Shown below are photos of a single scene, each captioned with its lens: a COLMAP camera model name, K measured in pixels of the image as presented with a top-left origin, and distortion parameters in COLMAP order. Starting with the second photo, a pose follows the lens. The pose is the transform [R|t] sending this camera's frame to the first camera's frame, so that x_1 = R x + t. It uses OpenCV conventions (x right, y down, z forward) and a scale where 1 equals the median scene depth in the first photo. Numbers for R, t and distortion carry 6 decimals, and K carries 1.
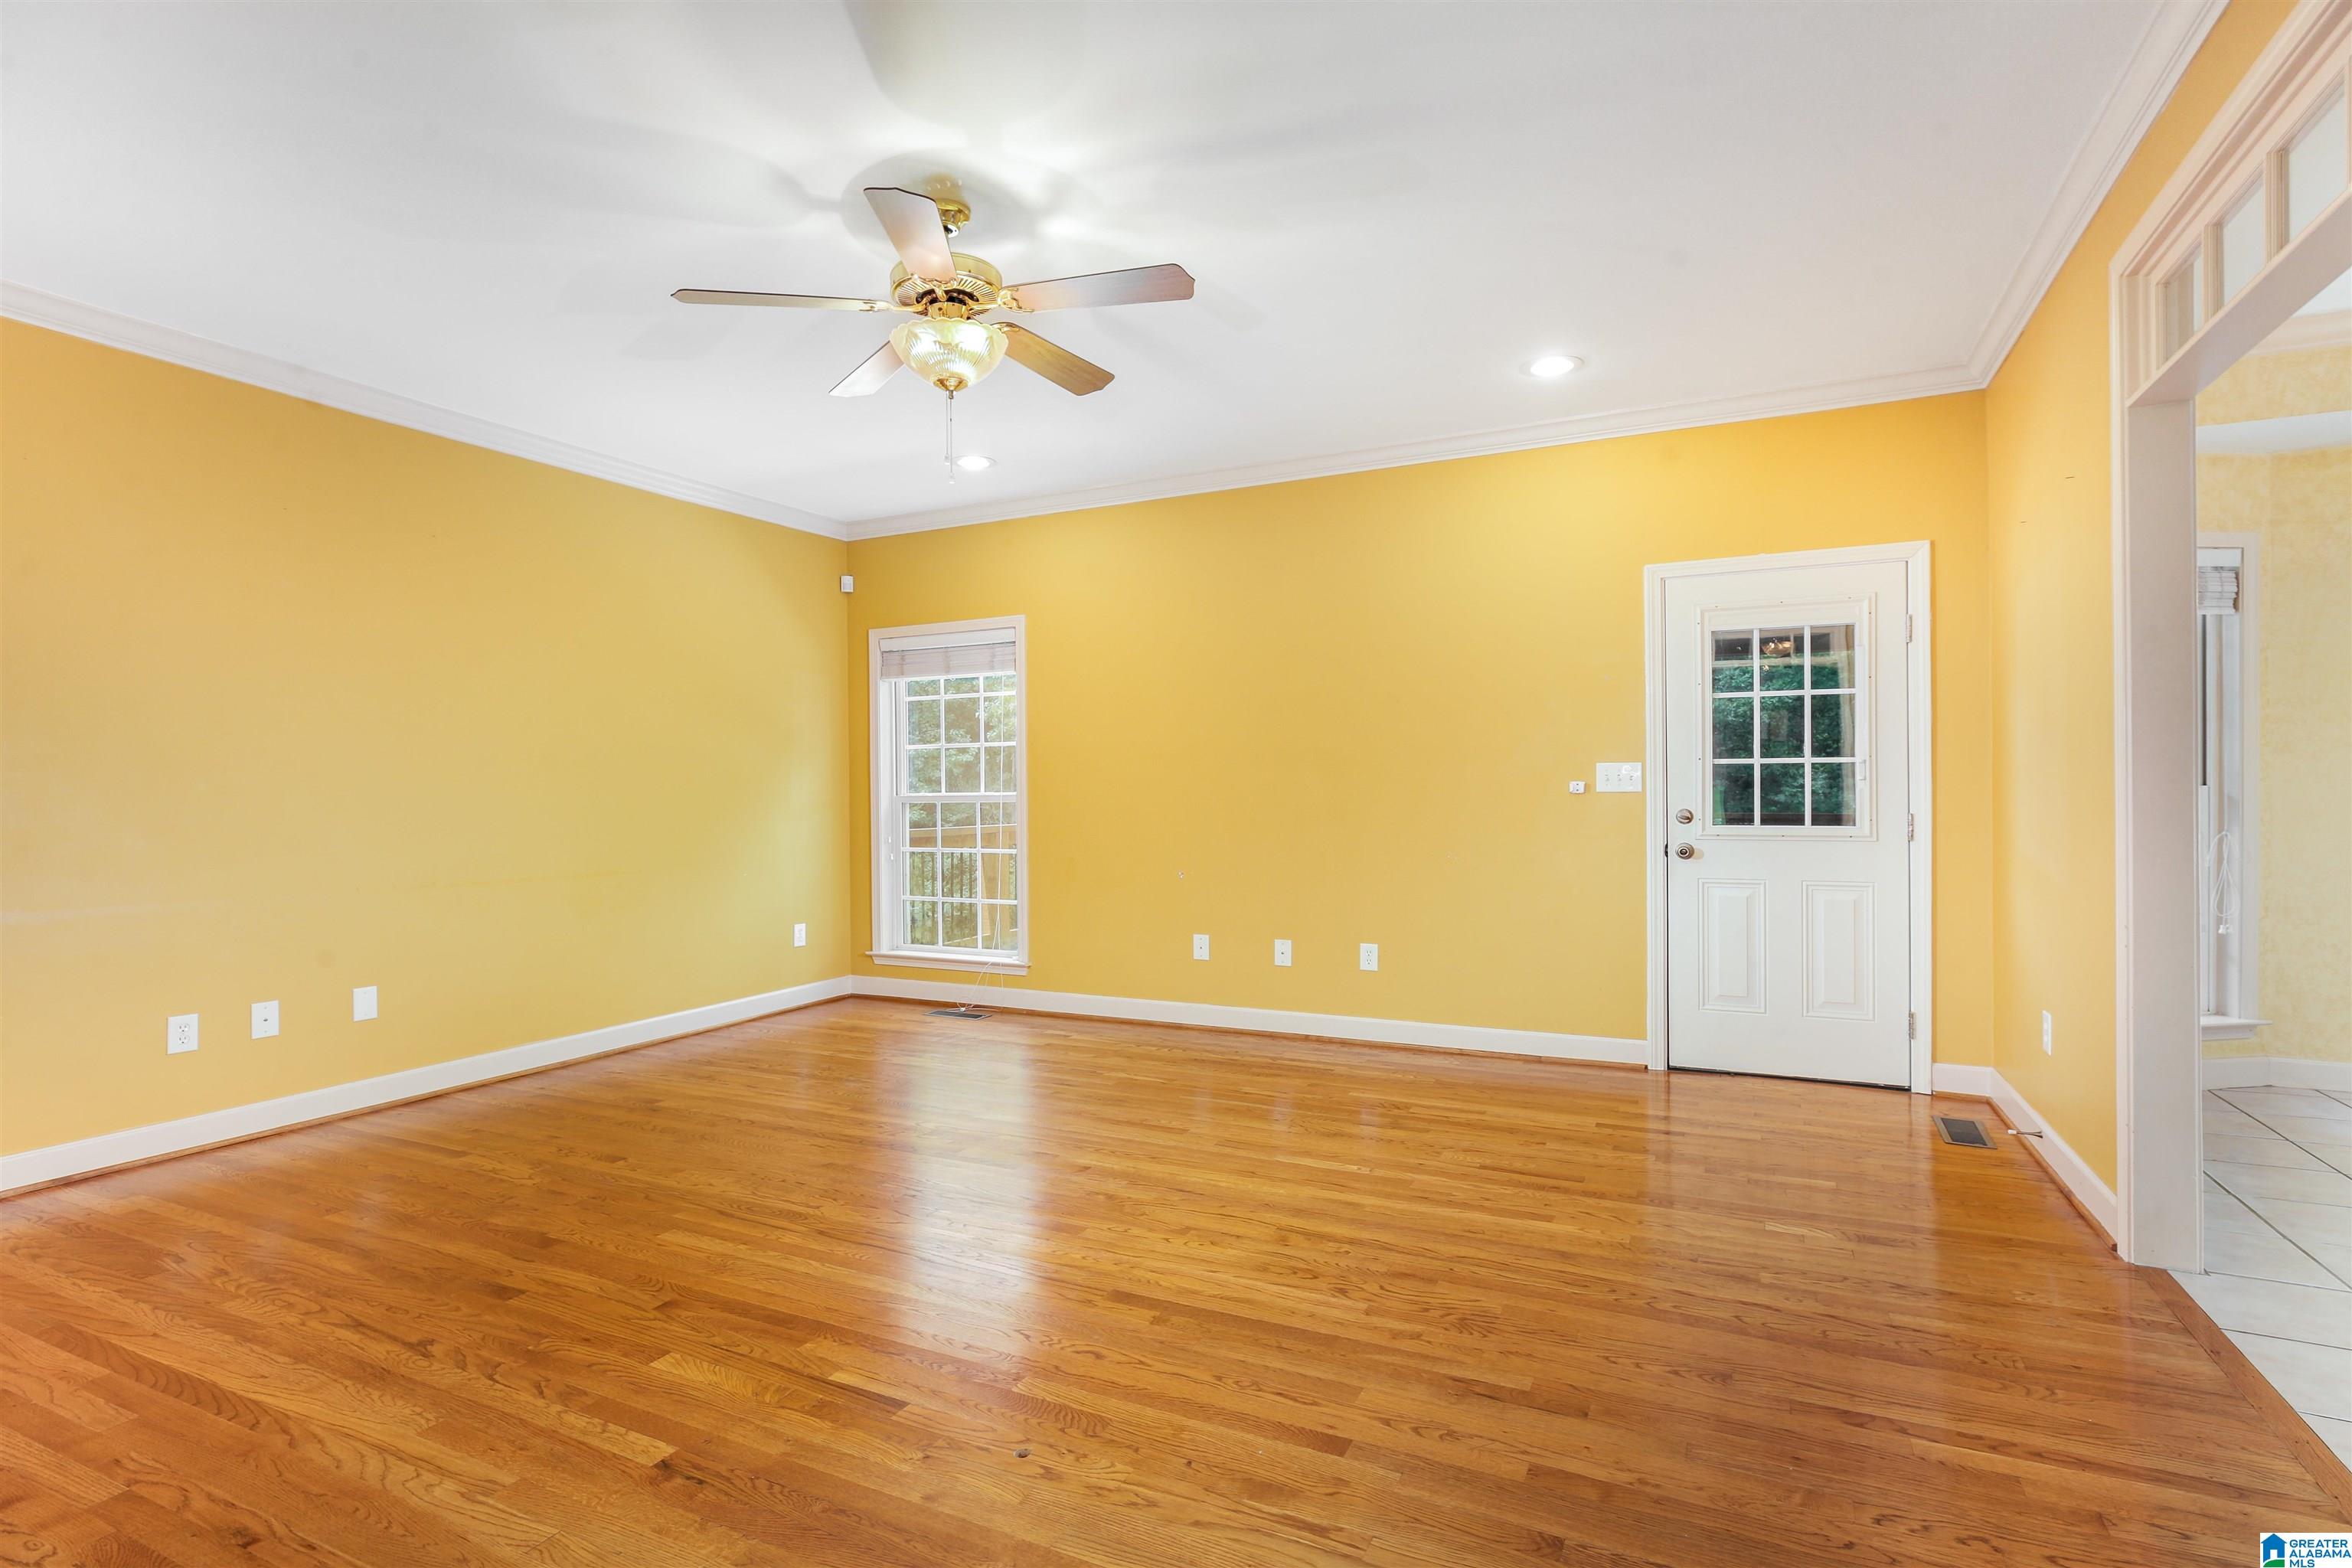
lens RADIAL K [[1048.2, 0, 1177.2], [0, 1048.2, 799.0], [0, 0, 1]] dist [-0.024723, 0.008535]
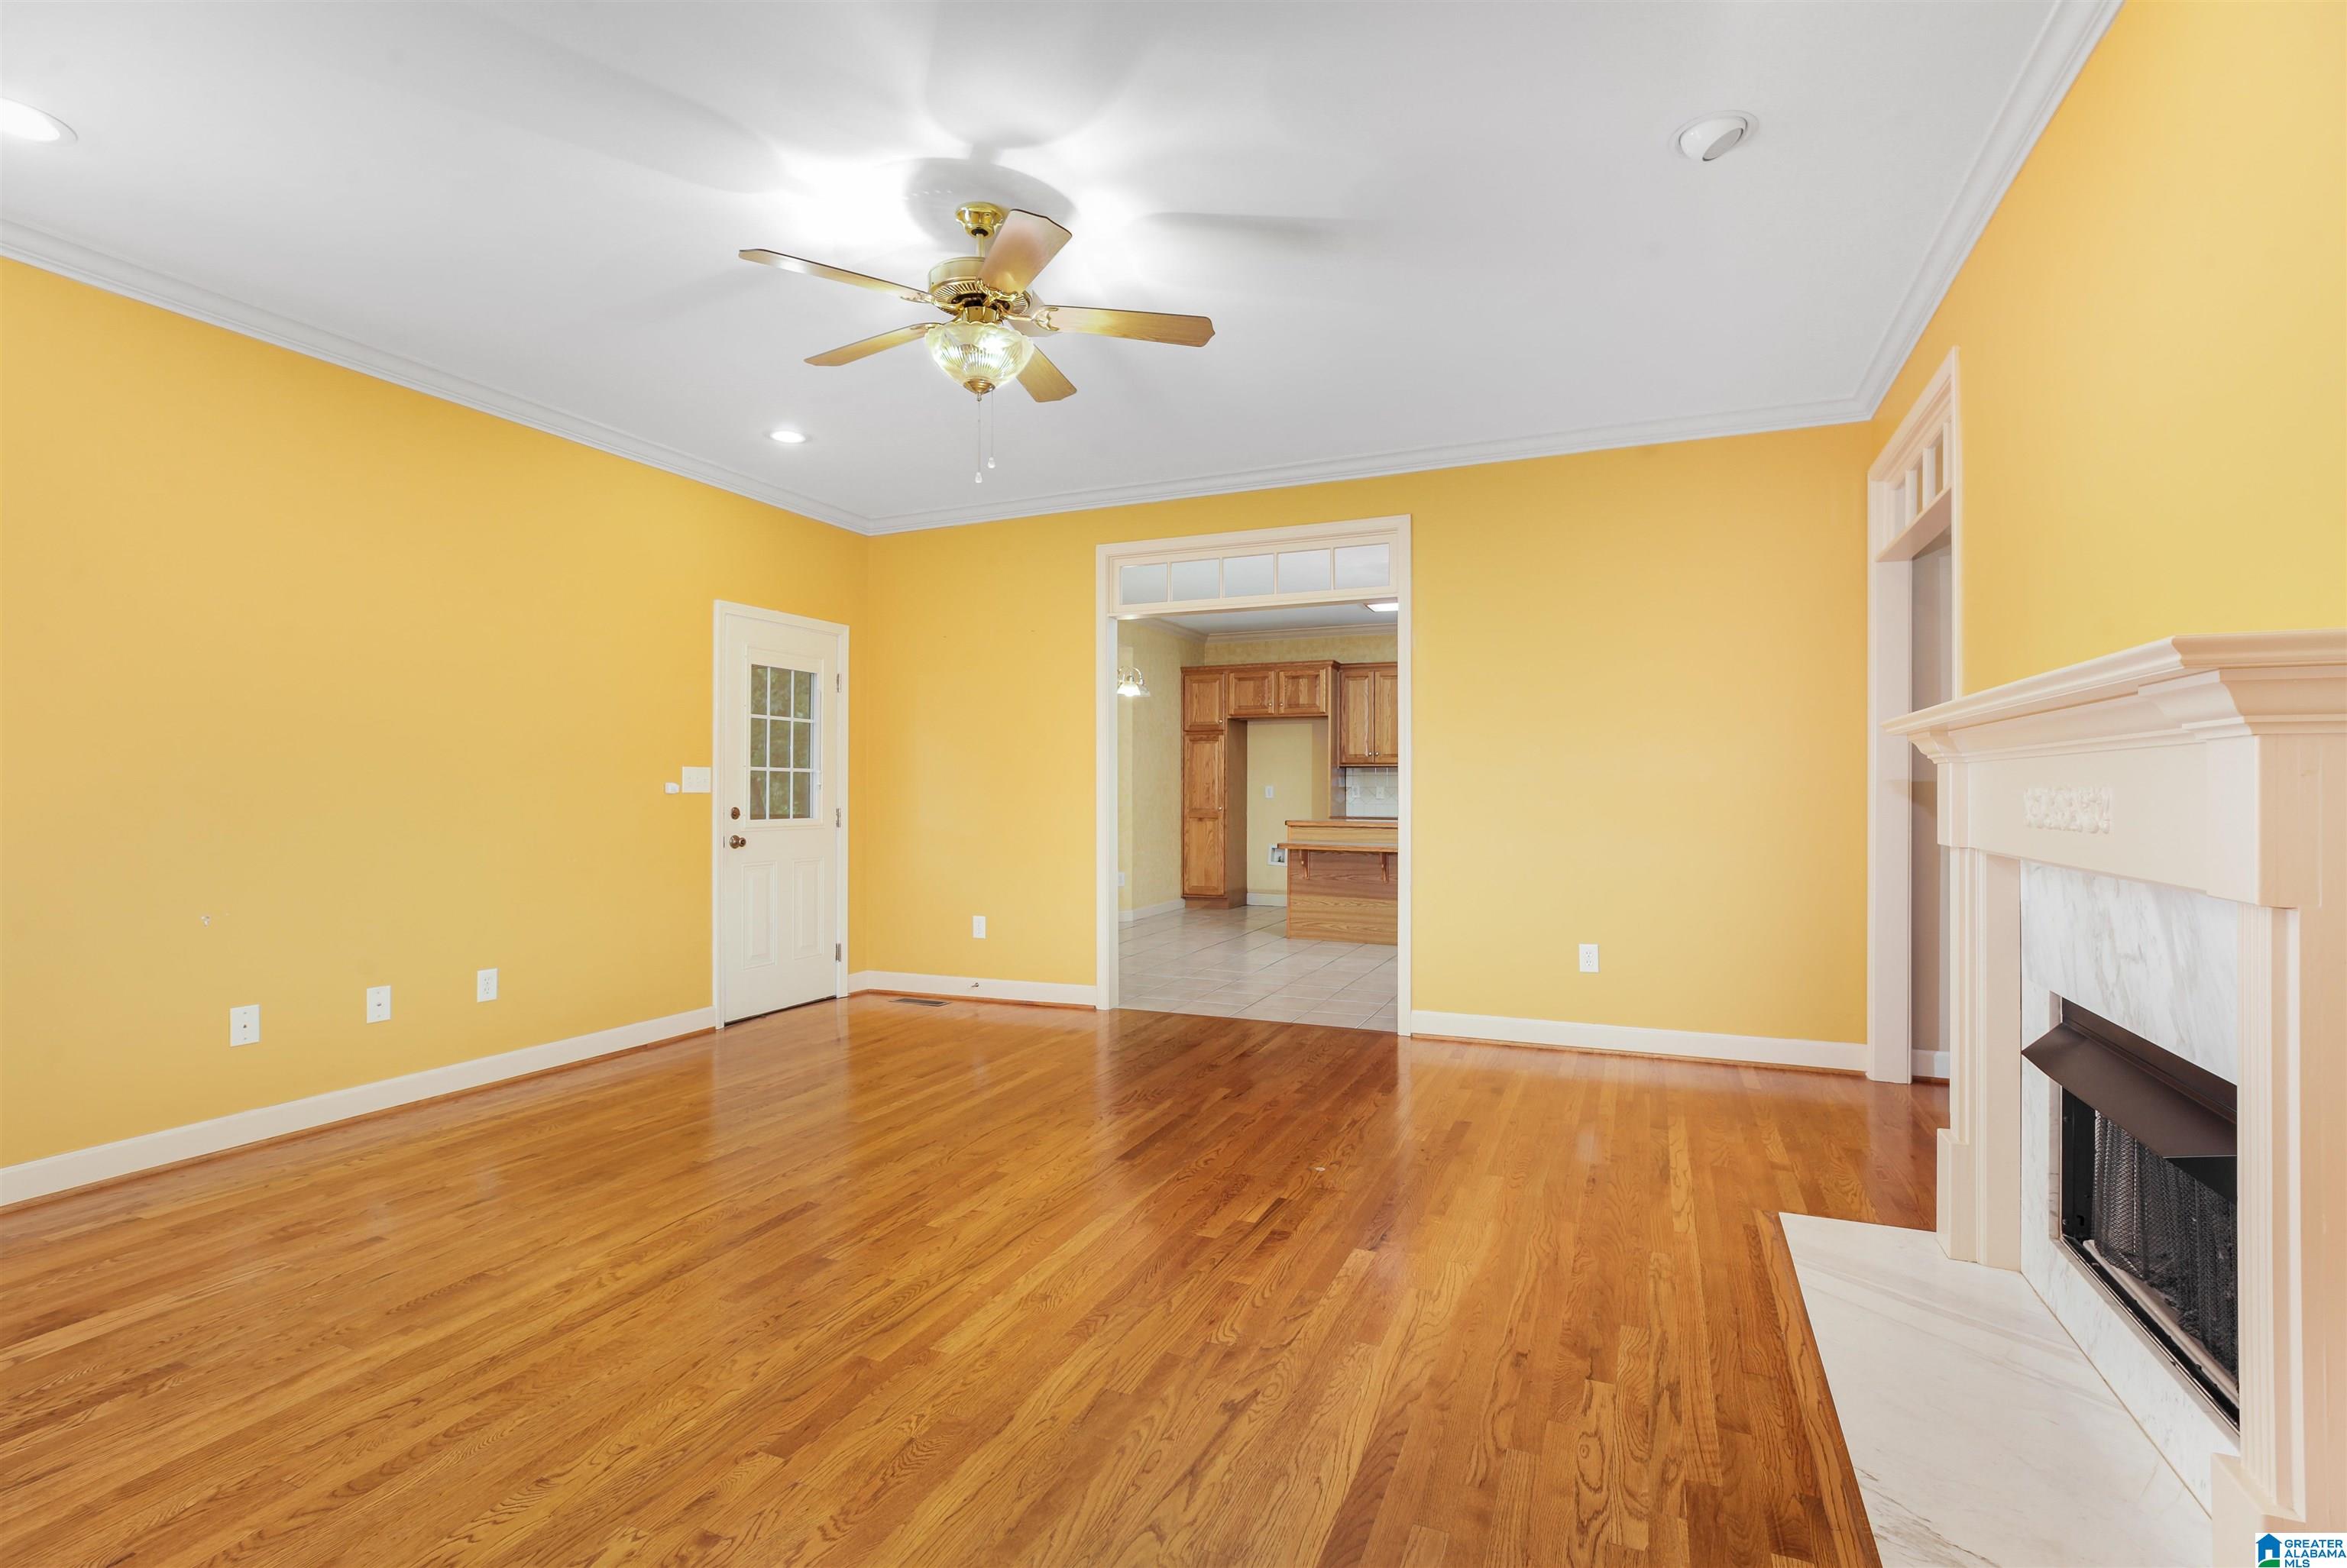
lens RADIAL K [[1080.0, 0, 1179.8], [0, 1080.0, 790.9], [0, 0, 1]] dist [-0.036292, 0.009321]
pose [[0.000830, 0.004772, 0.999988, -0.843968], [0.010262, 0.999936, -0.004780, 0.002570], [-0.999947, 0.010266, 0.000781, 0.532490]]
